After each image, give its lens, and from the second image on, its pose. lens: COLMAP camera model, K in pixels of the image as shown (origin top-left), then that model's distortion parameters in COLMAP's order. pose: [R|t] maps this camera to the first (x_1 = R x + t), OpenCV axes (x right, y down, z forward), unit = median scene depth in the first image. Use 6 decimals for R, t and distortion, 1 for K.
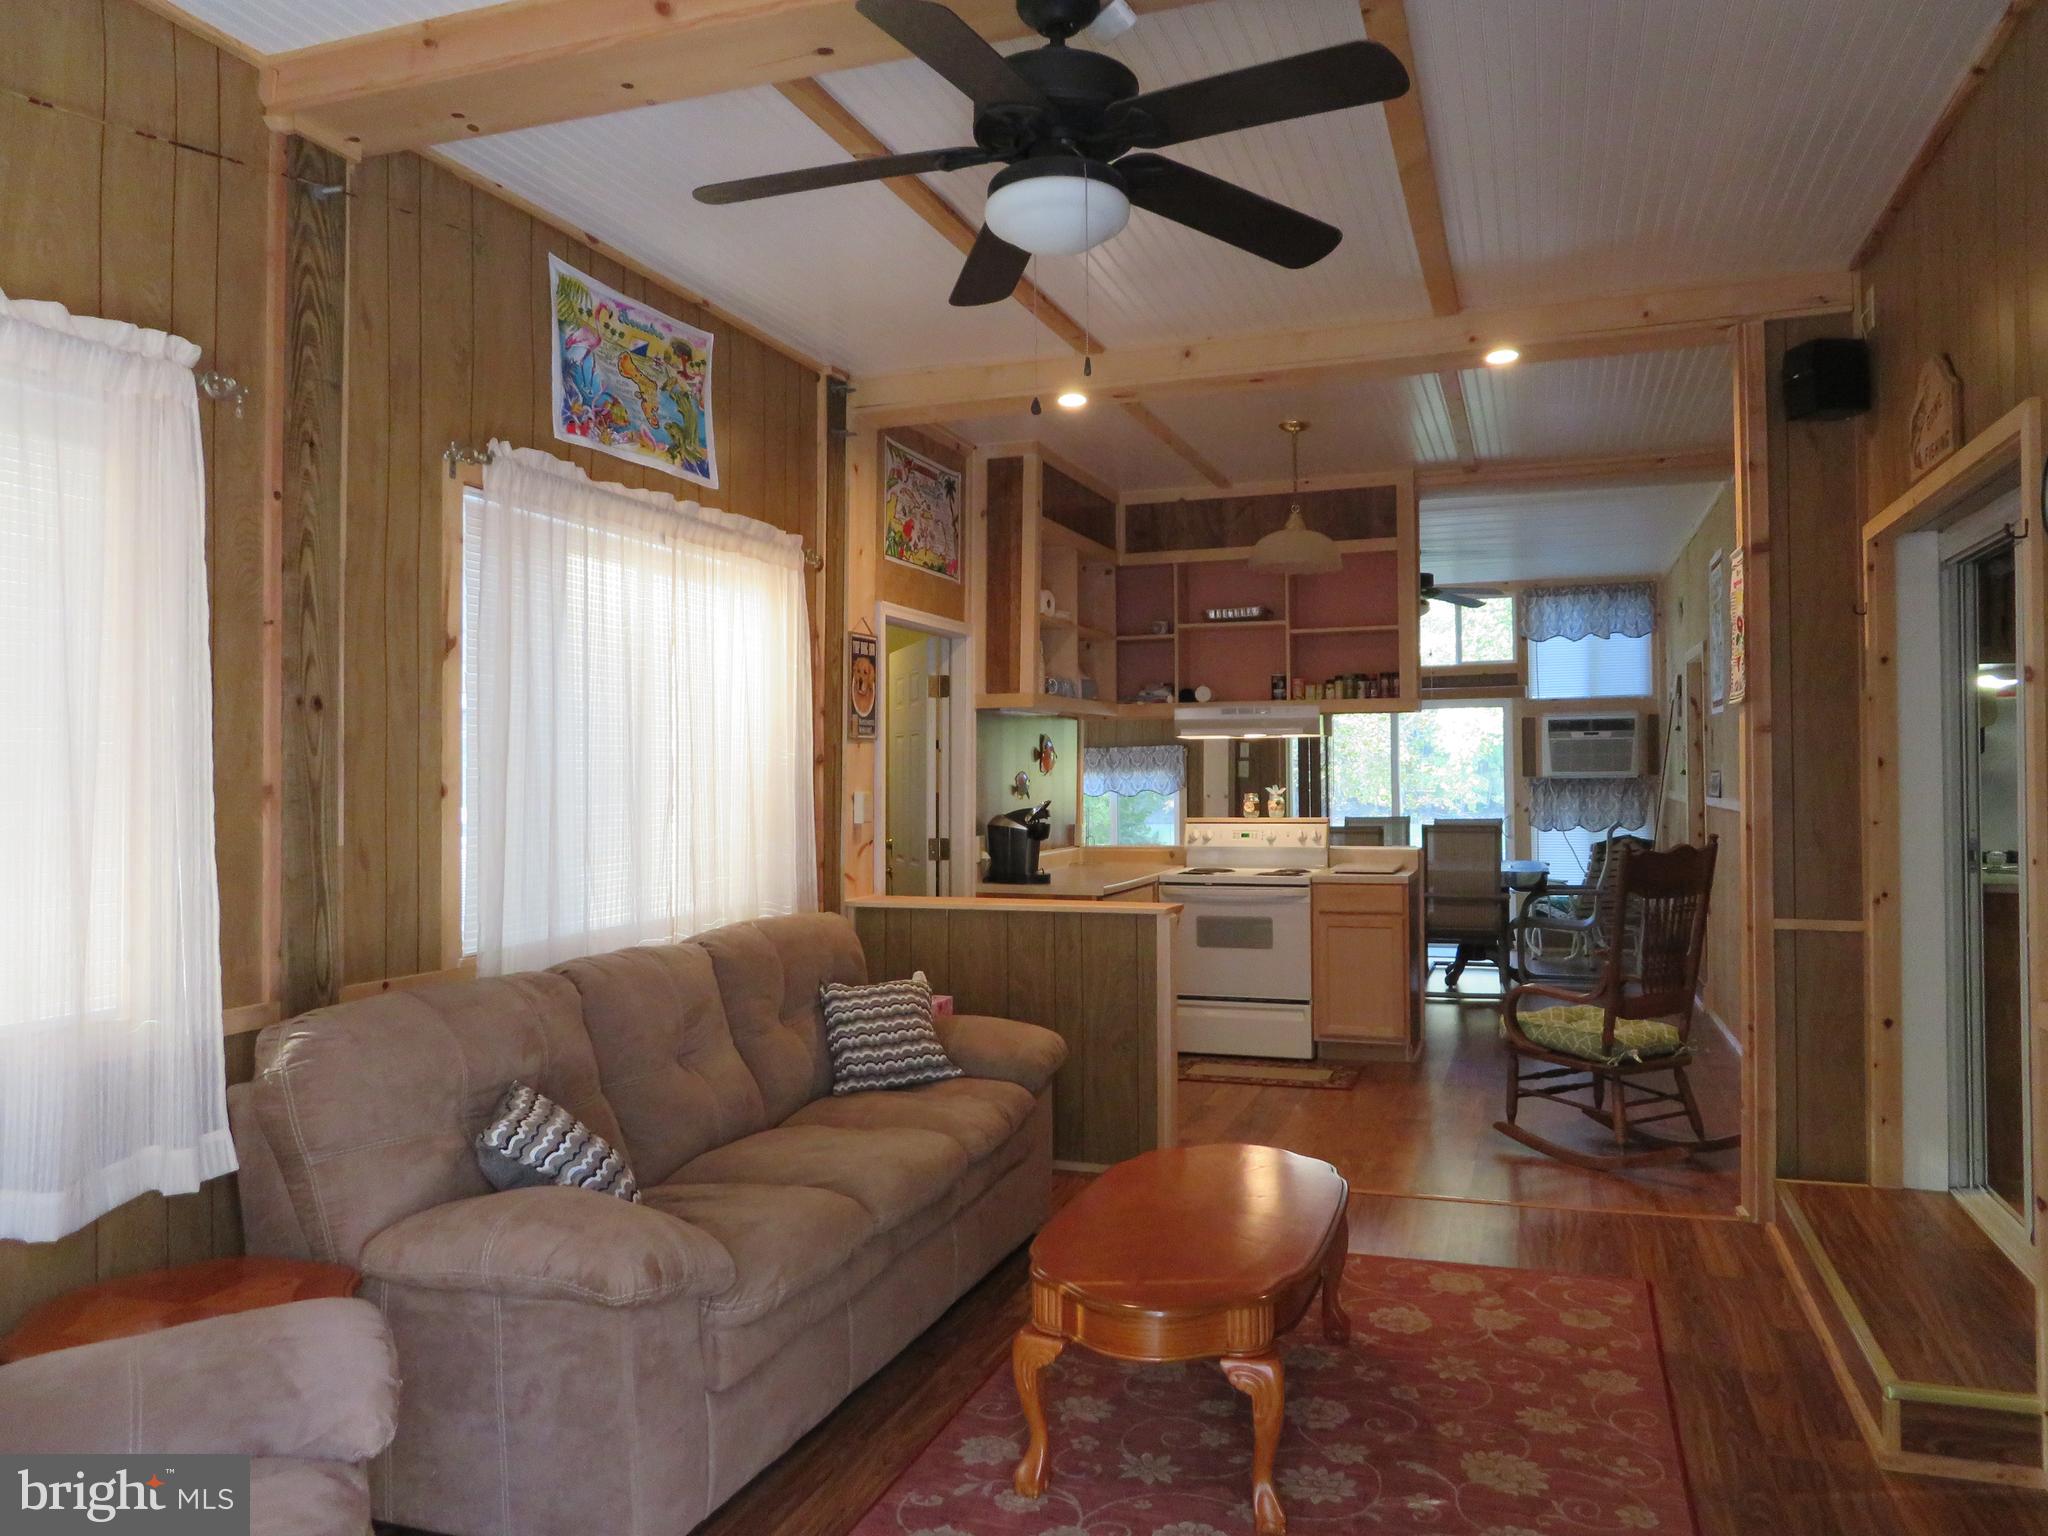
lens RADIAL K [[1471.1, 0, 1024.6], [0, 1471.1, 769.1], [0, 0, 1]] dist [-0.010651, 0.004604]
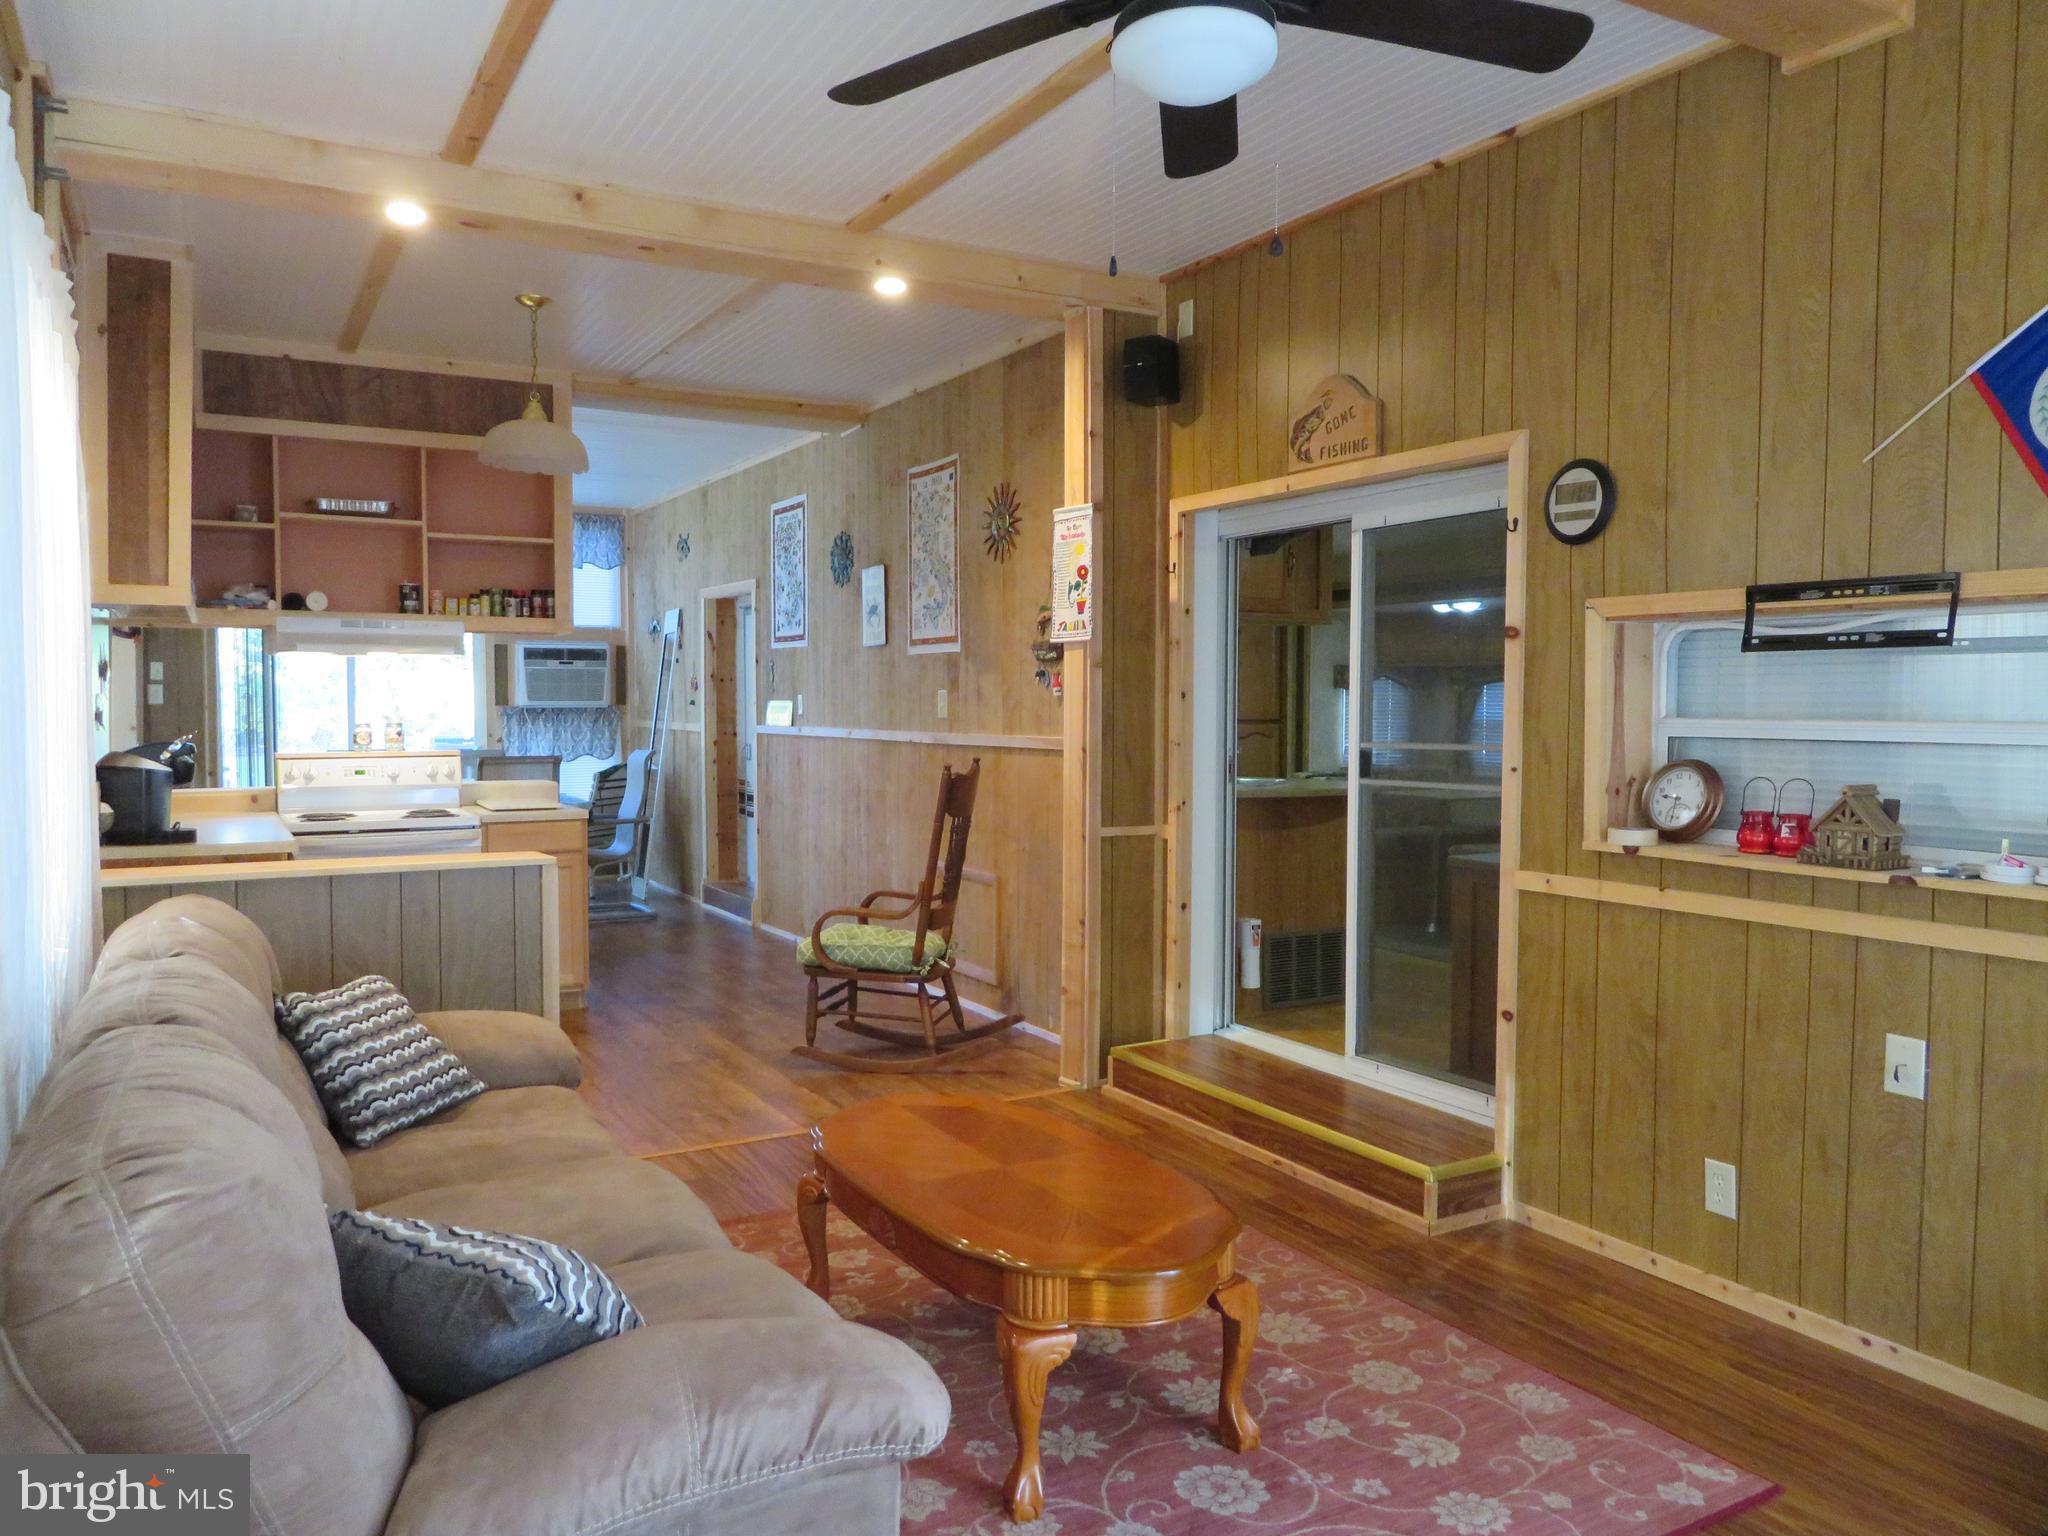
lens RADIAL K [[1471.1, 0, 1023.0], [0, 1471.1, 771.6], [0, 0, 1]] dist [-0.010651, 0.004604]
pose [[0.655134, -0.025059, 0.755097, -0.250162], [-0.011504, 0.999003, 0.043135, 0.004298], [-0.755425, -0.036946, 0.654193, 0.171304]]
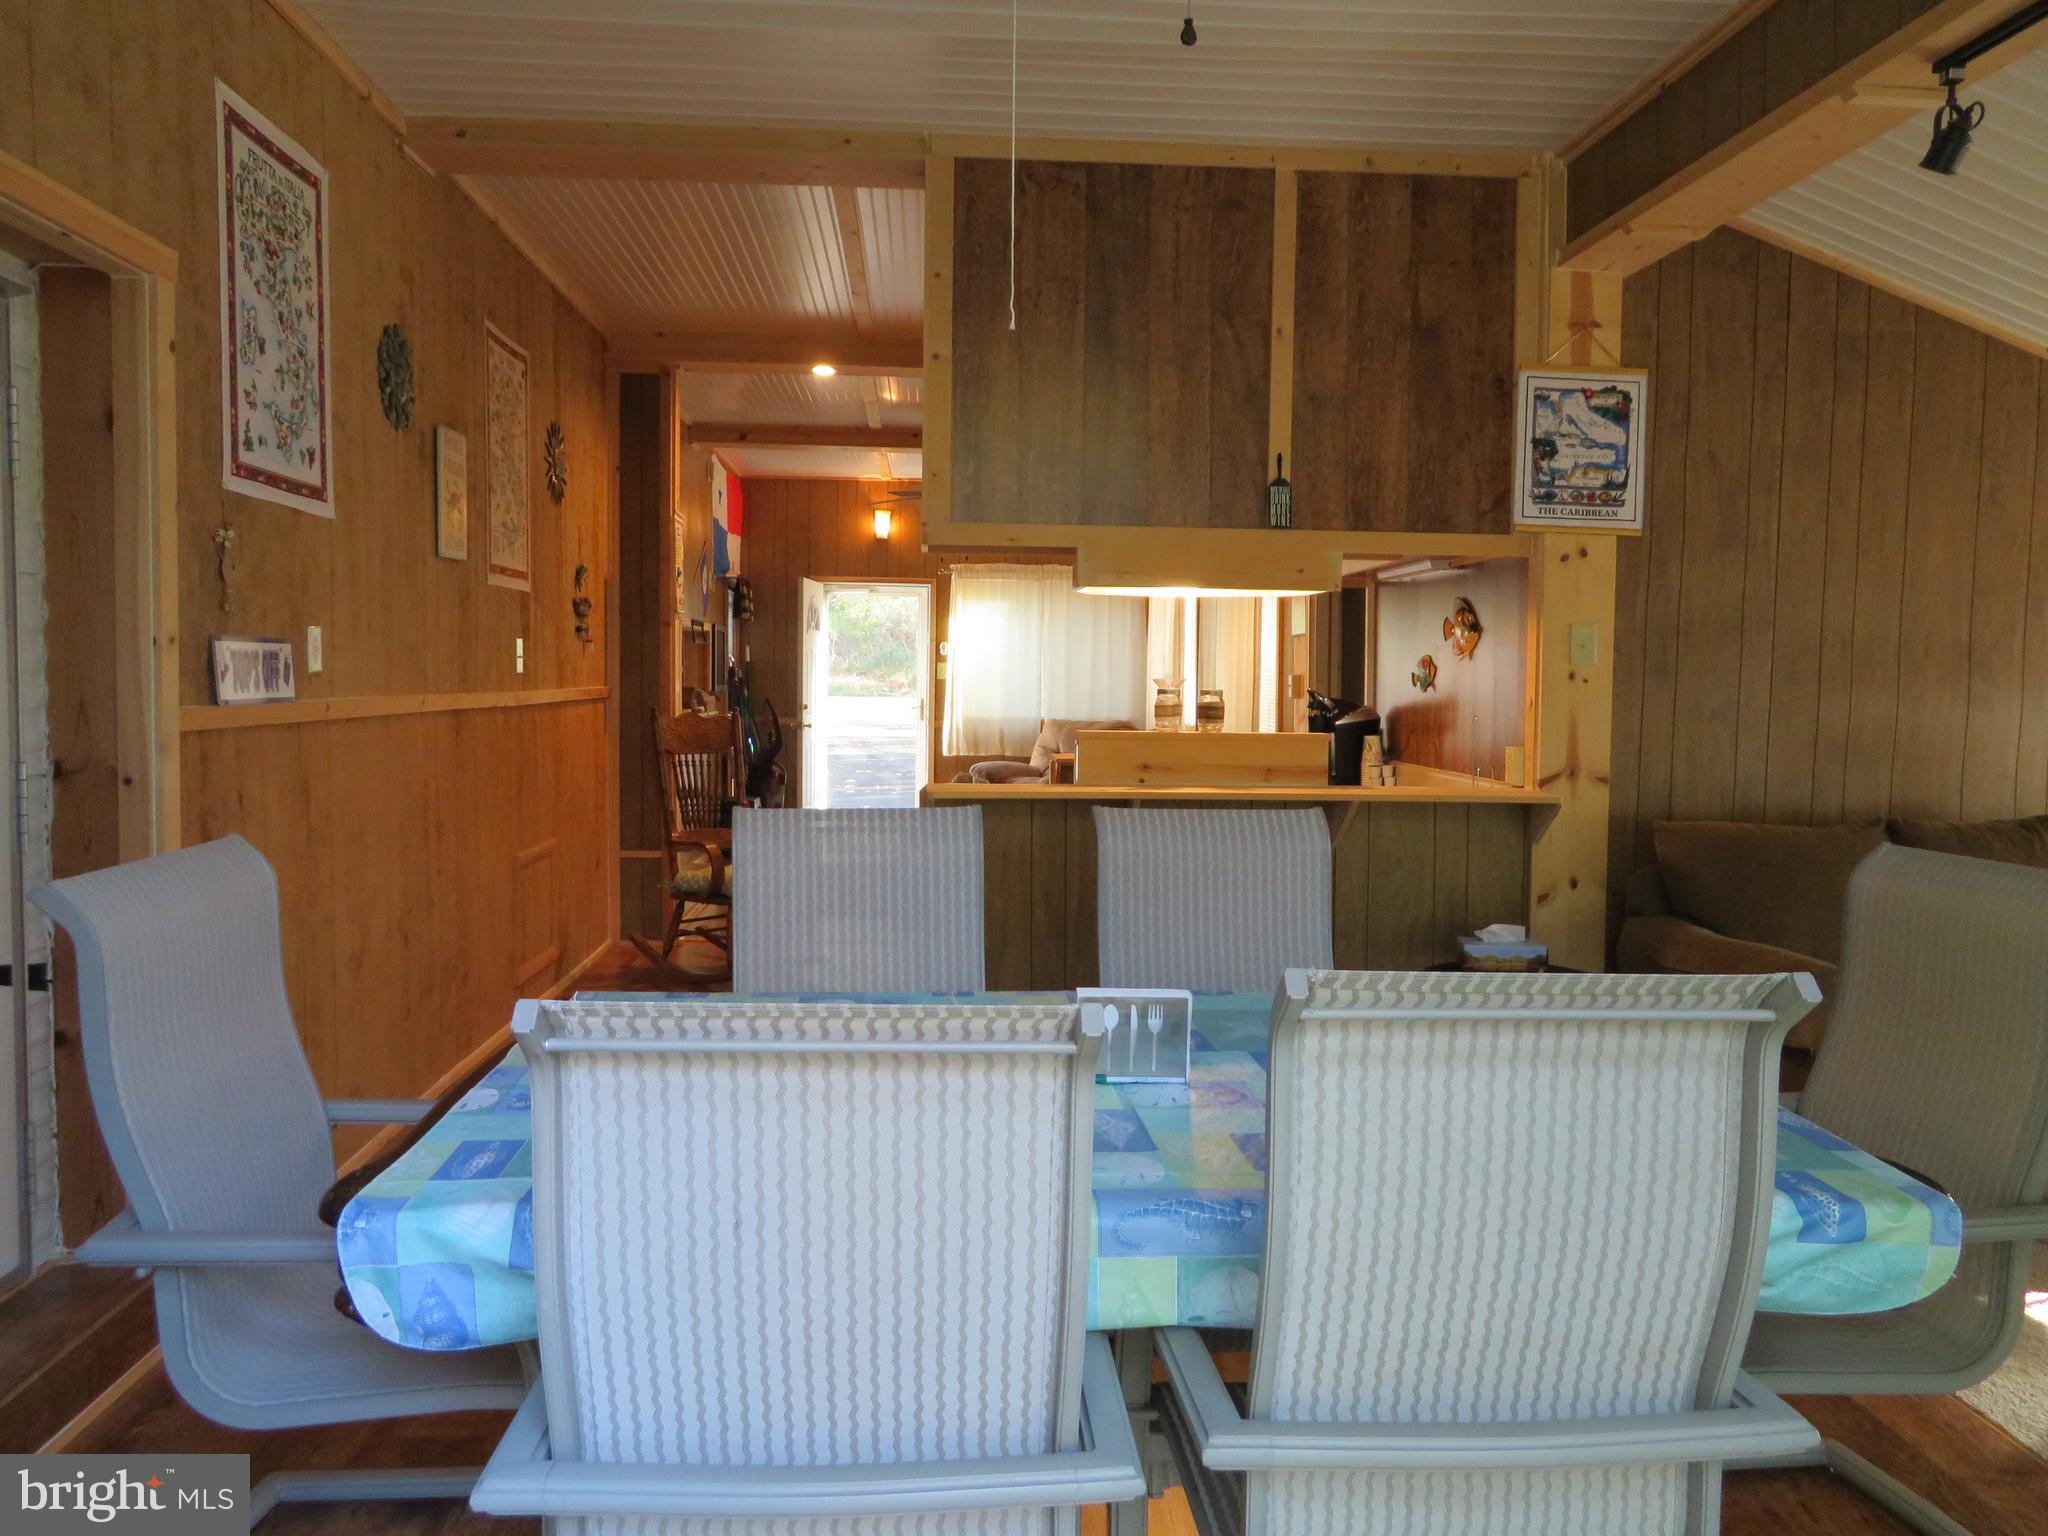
lens RADIAL K [[1471.1, 0, 1025.4], [0, 1471.1, 762.5], [0, 0, 1]] dist [-0.010651, 0.004604]
pose [[-0.918427, 0.022756, -0.394935, 0.413404], [-0.000969, 0.998212, 0.059771, 0.011152], [0.395589, 0.055278, -0.916762, 1.470158]]
